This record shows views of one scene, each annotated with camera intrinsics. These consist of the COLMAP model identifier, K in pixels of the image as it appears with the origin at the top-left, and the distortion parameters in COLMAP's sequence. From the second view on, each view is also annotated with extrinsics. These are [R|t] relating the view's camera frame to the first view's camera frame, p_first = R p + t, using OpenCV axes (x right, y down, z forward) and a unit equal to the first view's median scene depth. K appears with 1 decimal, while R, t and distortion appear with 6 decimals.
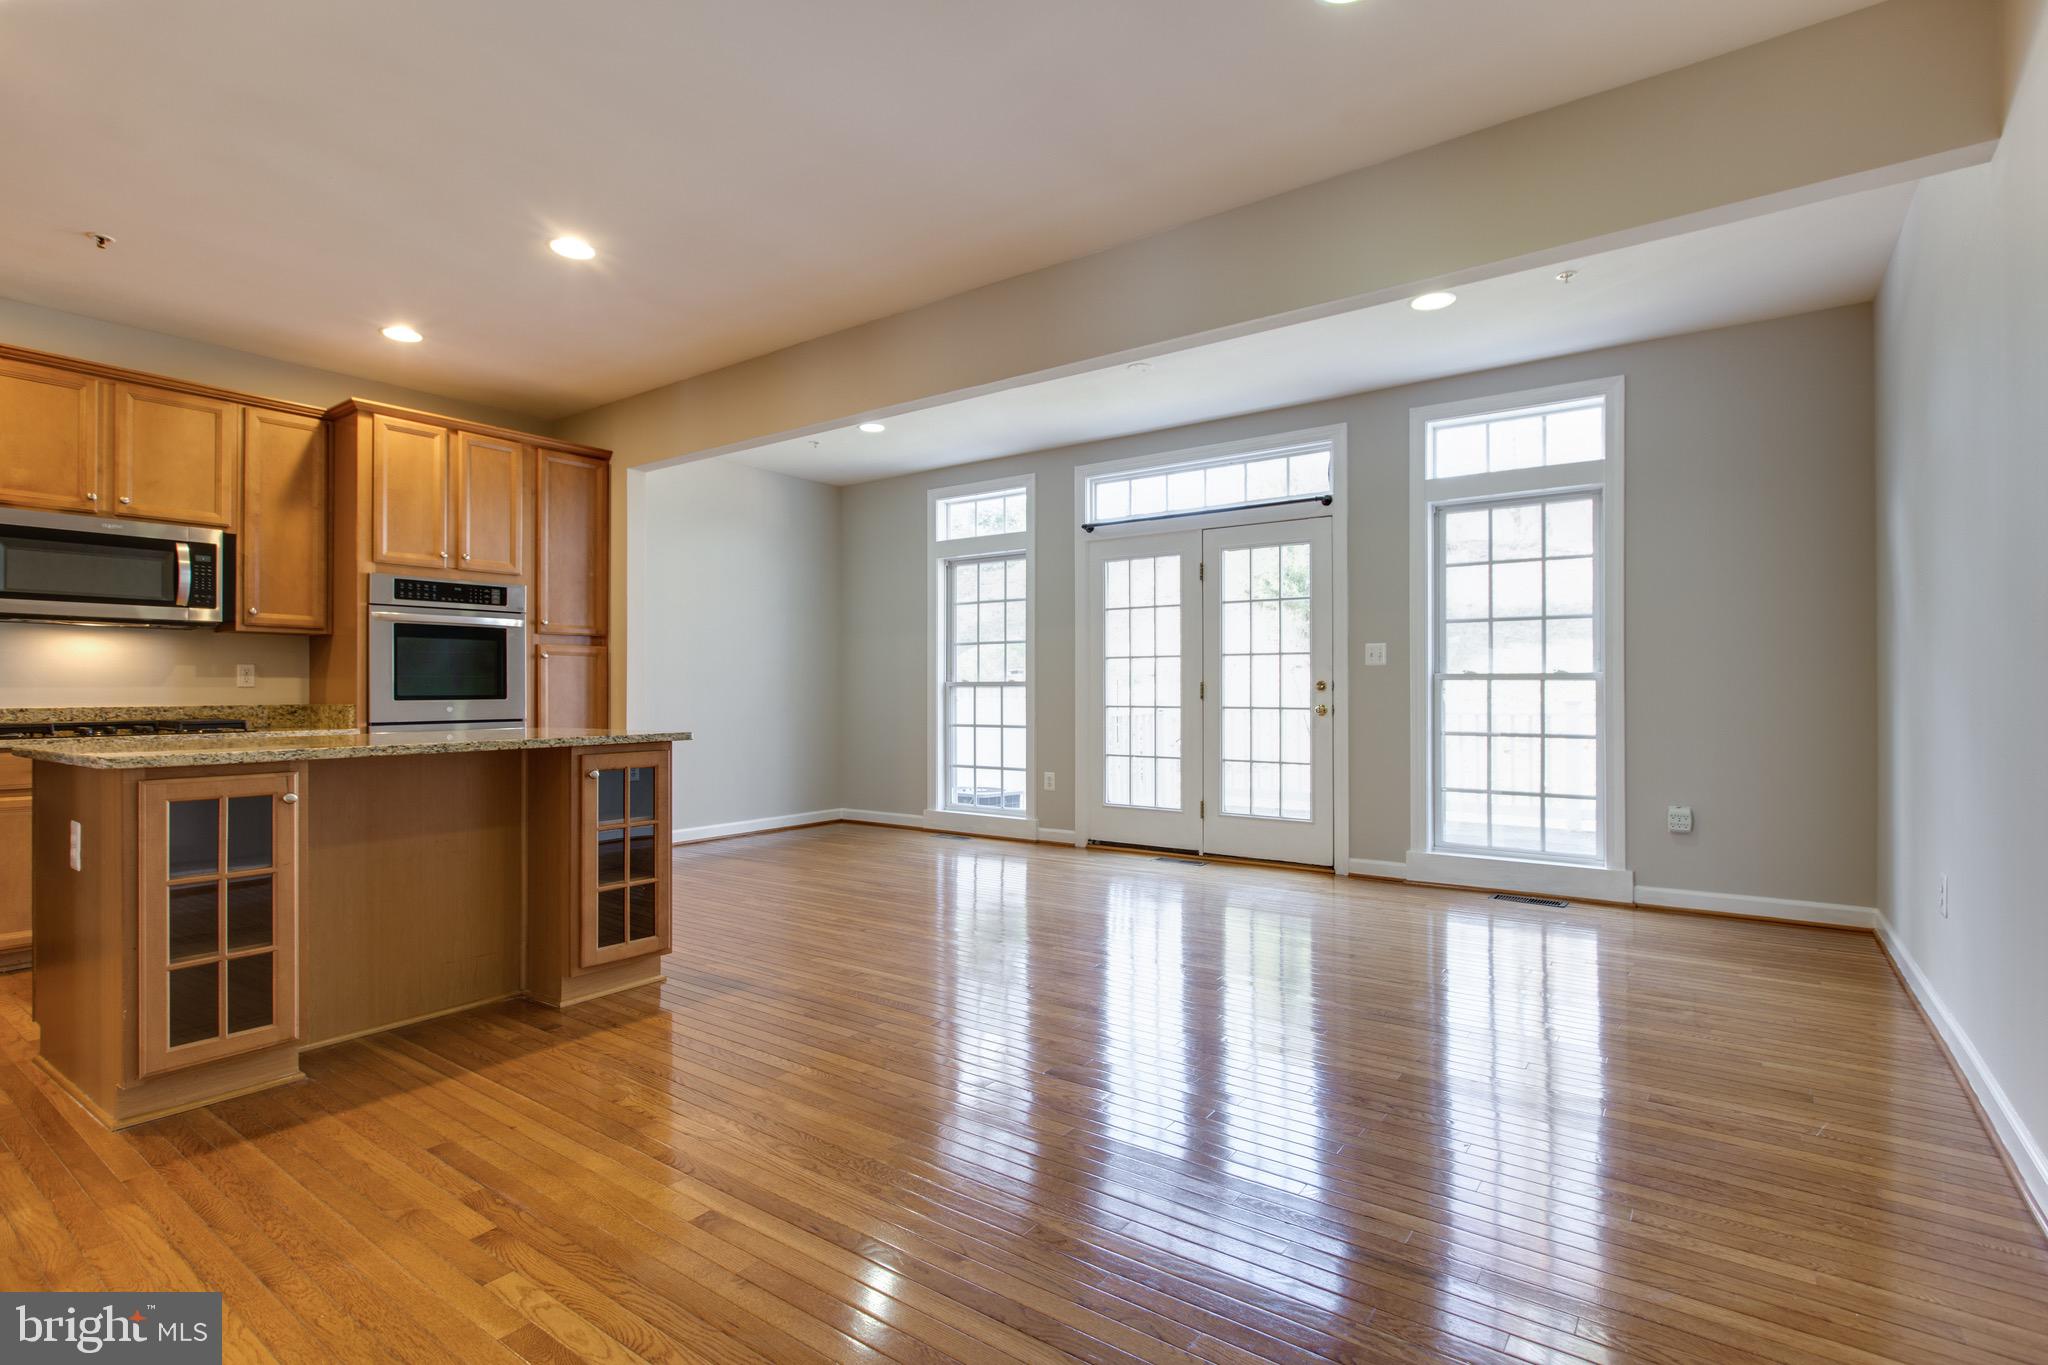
lens RADIAL K [[976.6, 0, 1011.9], [0, 976.6, 683.7], [0, 0, 1]] dist [-0.000484, -0.000507]
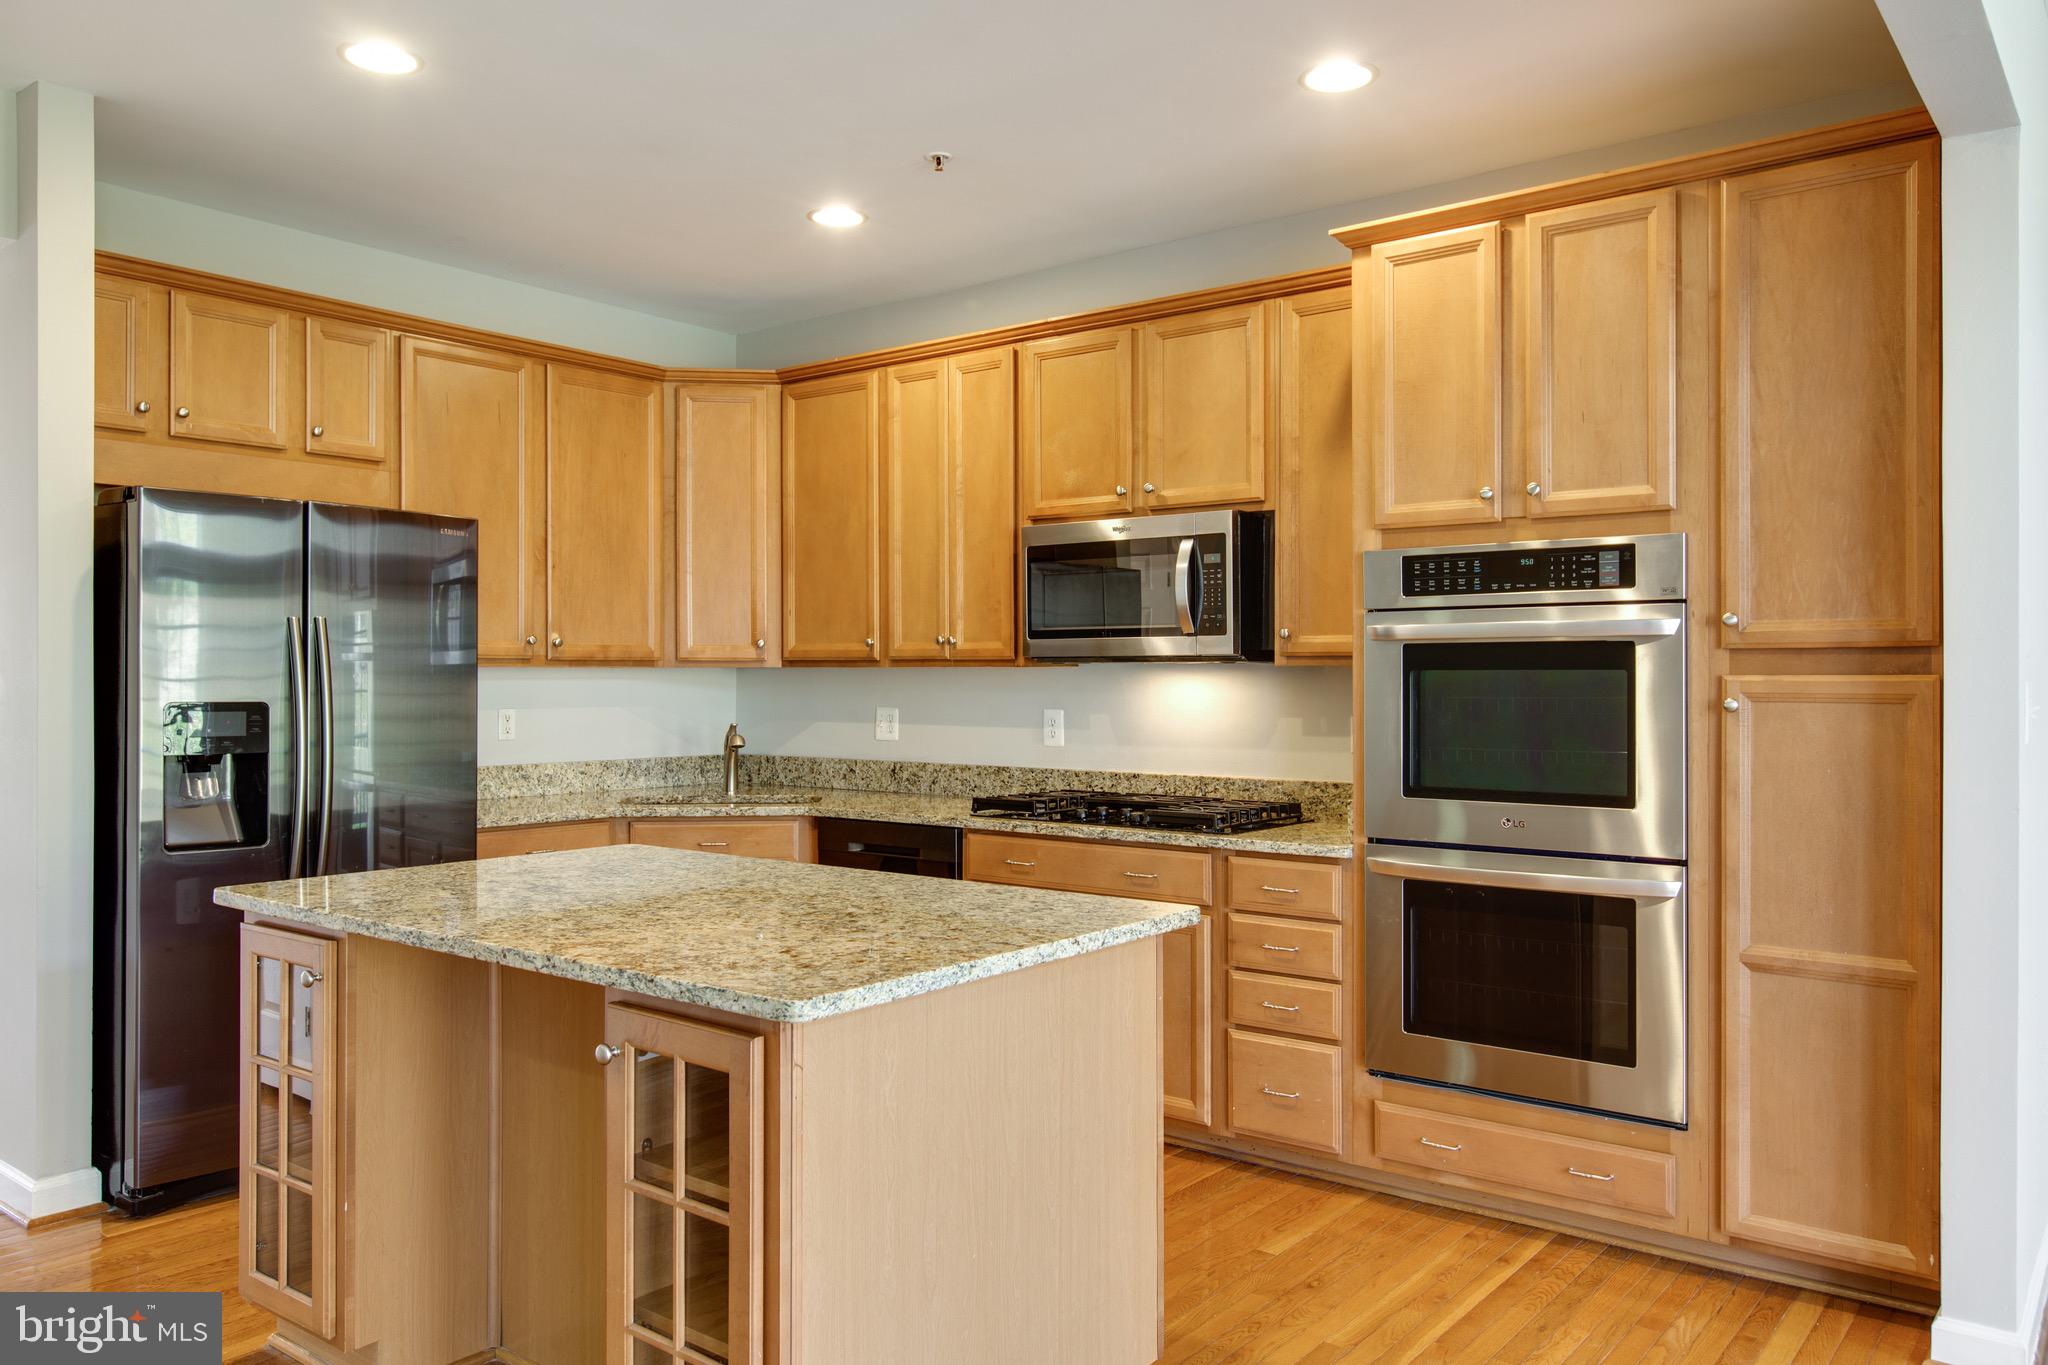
lens RADIAL K [[1478.1, 0, 1005.2], [0, 1478.1, 673.1], [0, 0, 1]] dist [-0.004178, -0.000926]
pose [[-0.040195, 0.001927, -0.999190, 0.147873], [0.007253, 0.999972, 0.001636, -0.052026], [0.999166, -0.007182, -0.040207, 0.860809]]
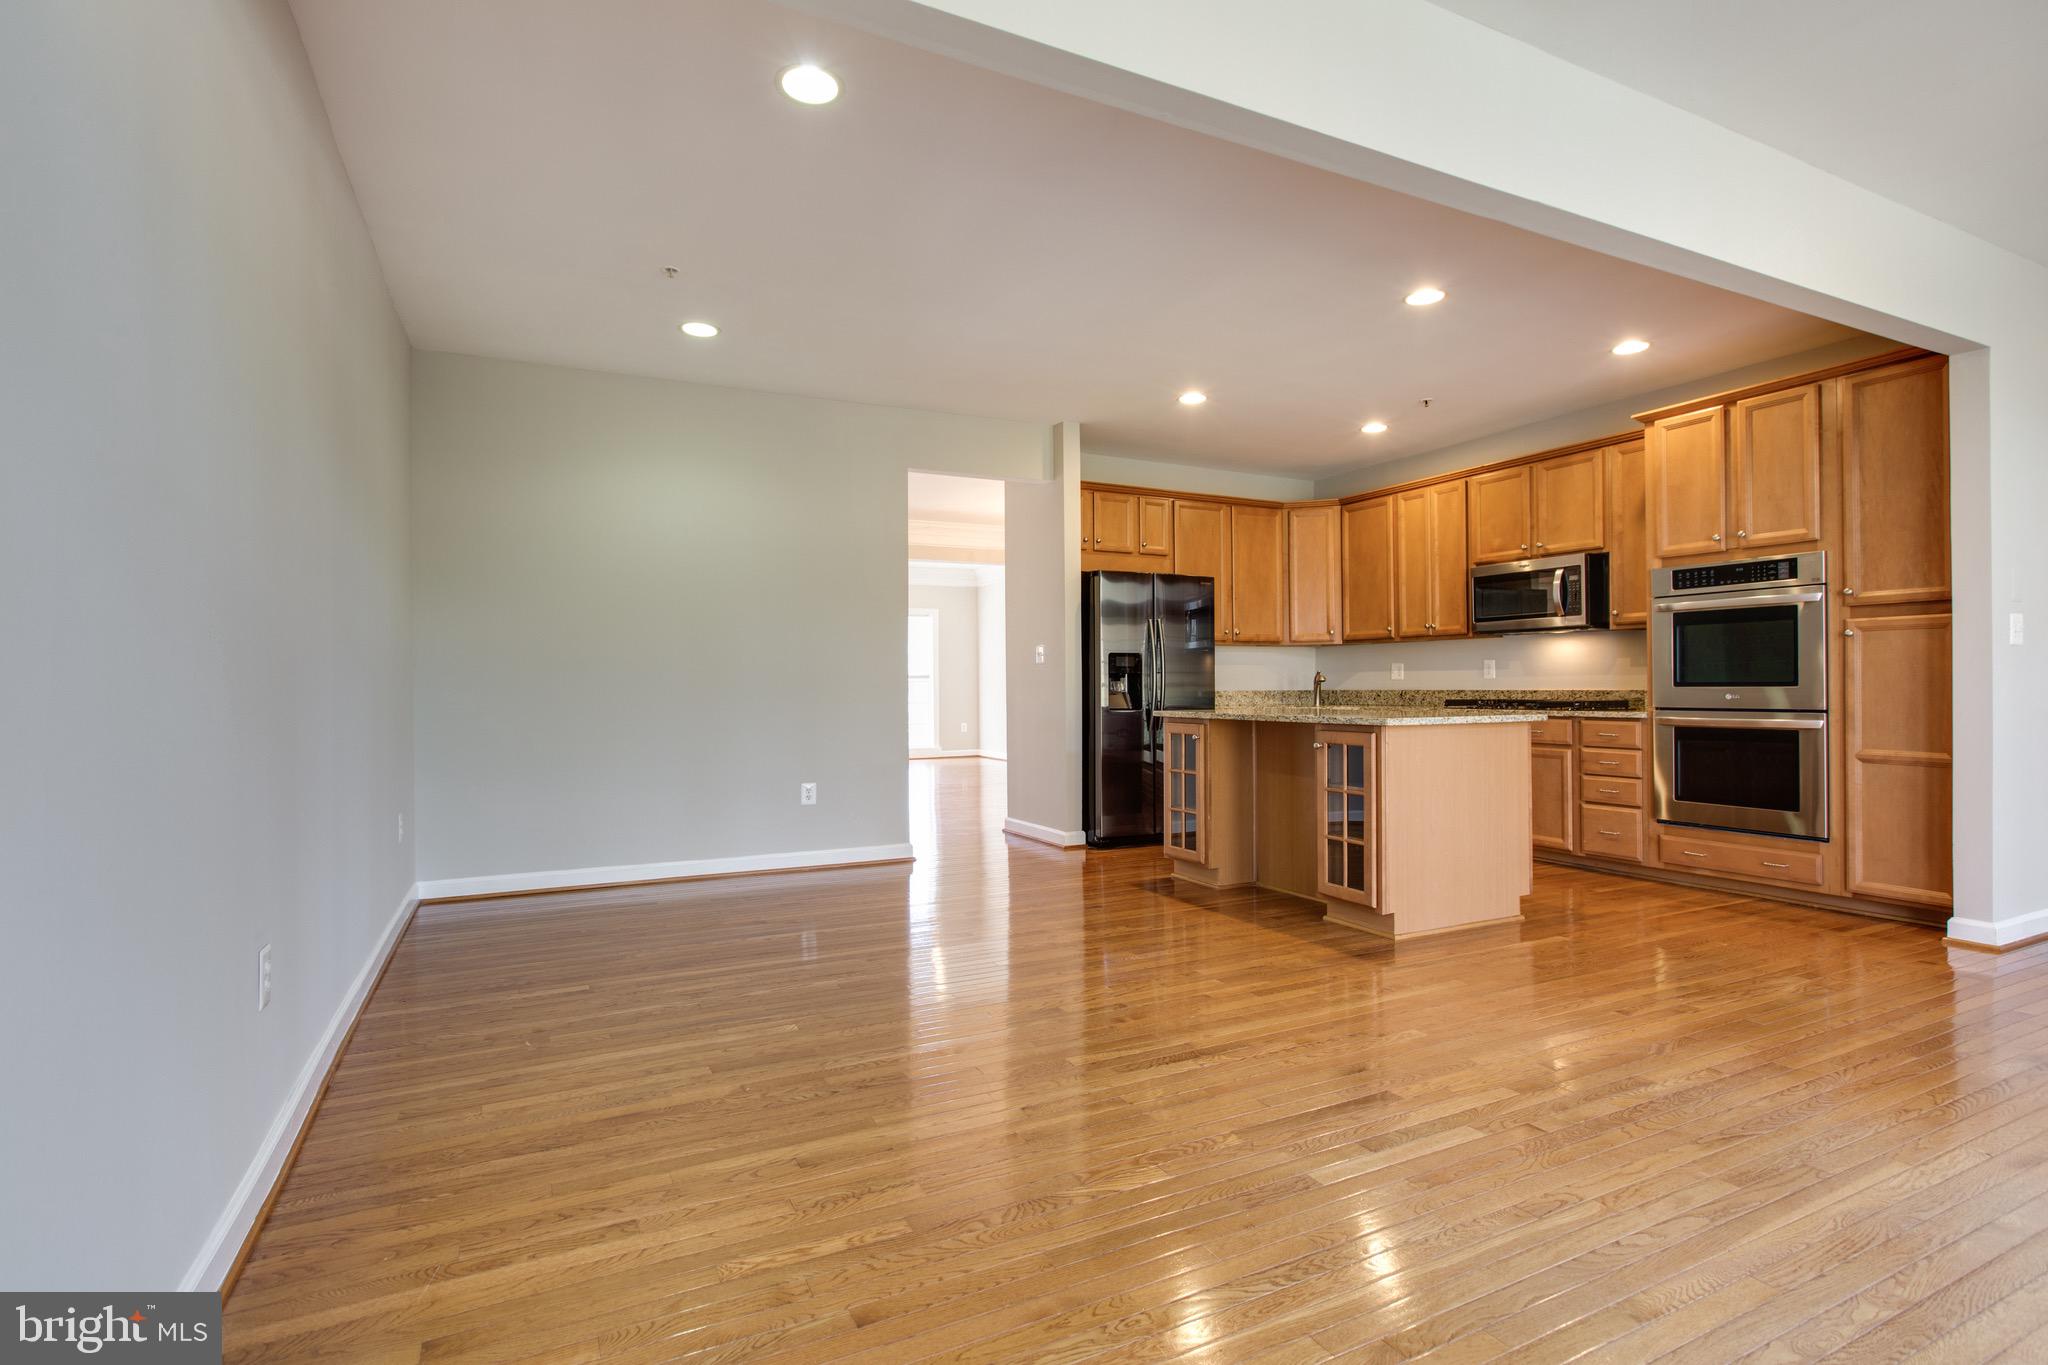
lens RADIAL K [[976.6, 0, 1011.9], [0, 976.6, 683.7], [0, 0, 1]] dist [-0.000484, -0.000507]
pose [[-0.457543, 0.005568, -0.889170, 0.653427], [0.015335, 0.999881, -0.001629, 0.004826], [0.889055, -0.014381, -0.457574, 0.884919]]
